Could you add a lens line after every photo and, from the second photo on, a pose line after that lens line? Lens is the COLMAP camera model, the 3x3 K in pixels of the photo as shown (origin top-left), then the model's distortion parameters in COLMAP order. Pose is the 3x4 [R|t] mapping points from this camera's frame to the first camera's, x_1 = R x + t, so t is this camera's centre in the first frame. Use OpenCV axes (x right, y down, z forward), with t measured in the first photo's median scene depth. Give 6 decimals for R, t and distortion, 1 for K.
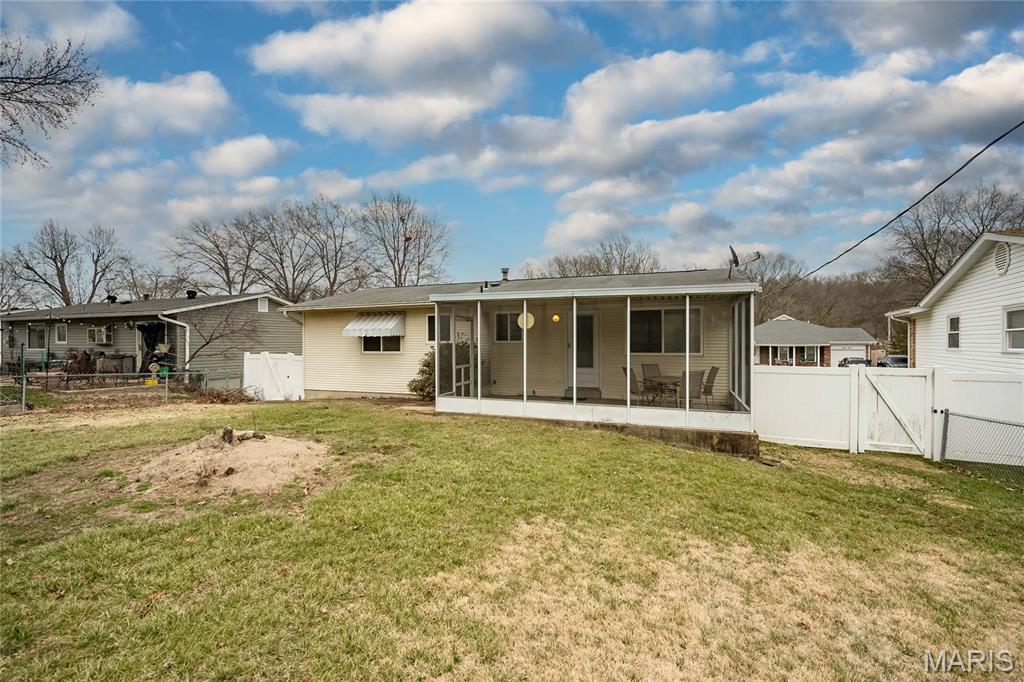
lens RADIAL K [[440.2, 0, 512.0], [0, 440.2, 341.0], [0, 0, 1]] dist [-0.000131, -0.000097]
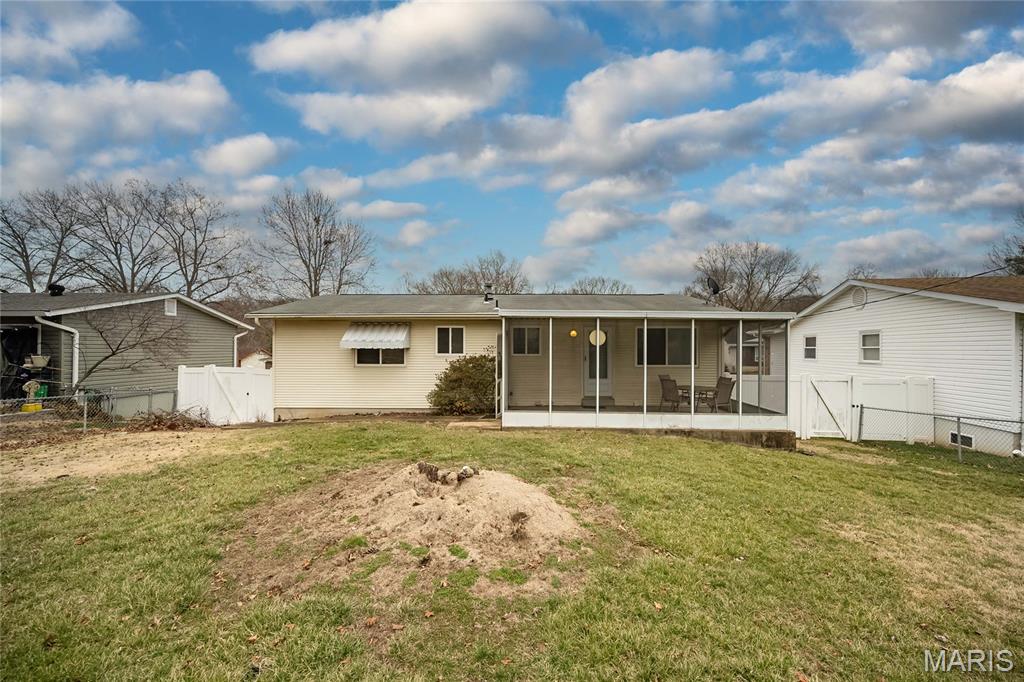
lens RADIAL K [[408.6, 0, 512.0], [0, 408.6, 341.0], [0, 0, 1]] dist [-0.000262, -0.000127]
pose [[0.942125, 0.011113, 0.335078, -0.344236], [-0.005772, 0.999840, -0.016931, -0.013584], [-0.335213, 0.014017, 0.942038, 0.090400]]
